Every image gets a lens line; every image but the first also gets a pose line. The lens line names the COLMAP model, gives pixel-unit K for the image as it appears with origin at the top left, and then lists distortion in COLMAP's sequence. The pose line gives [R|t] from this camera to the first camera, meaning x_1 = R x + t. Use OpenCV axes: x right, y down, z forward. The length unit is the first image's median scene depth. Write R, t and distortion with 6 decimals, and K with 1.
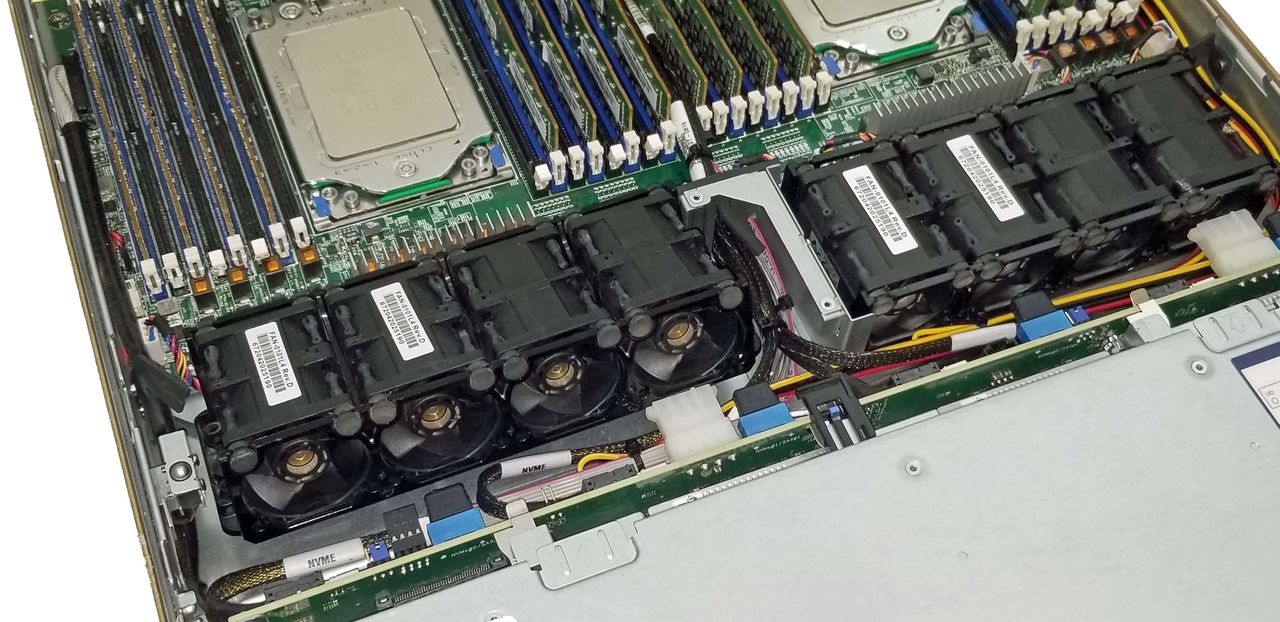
lens RADIAL K [[1455.0, 0, 640.0], [0, 1455.0, 311.0], [0, 0, 1]] dist [-0.089016, 0.421173]
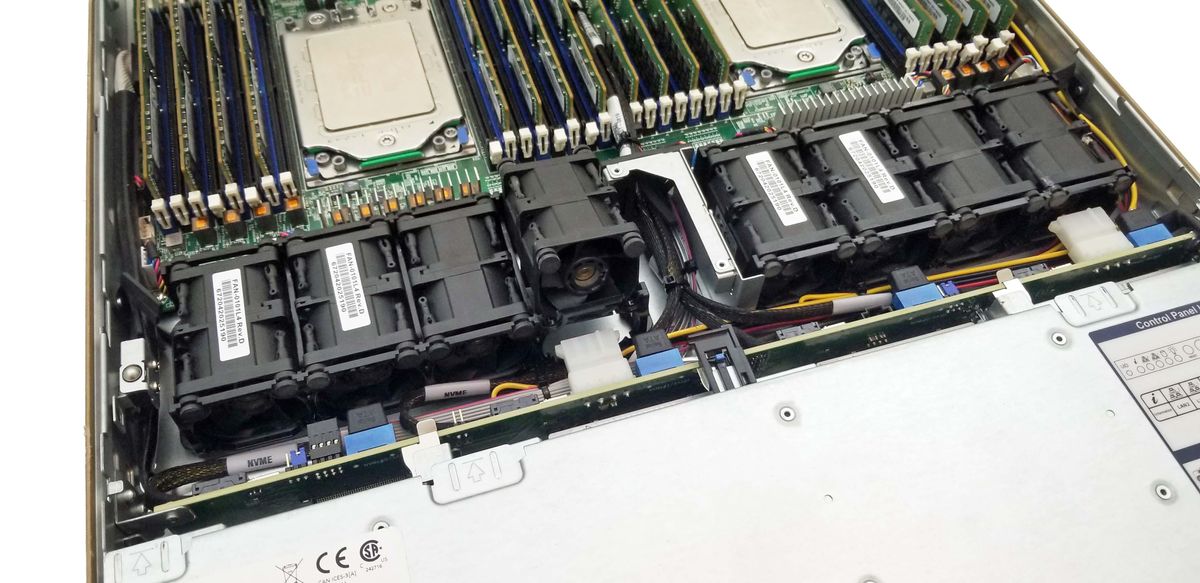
lens RADIAL K [[897.2, 0, 600.0], [0, 897.2, 291.5], [0, 0, 1]] dist [-0.007105, -0.005353]
pose [[0.996172, 0.056149, -0.066996, 0.075767], [-0.057536, 0.998163, -0.018956, 0.032345], [0.065809, 0.022738, 0.997573, 0.273811]]
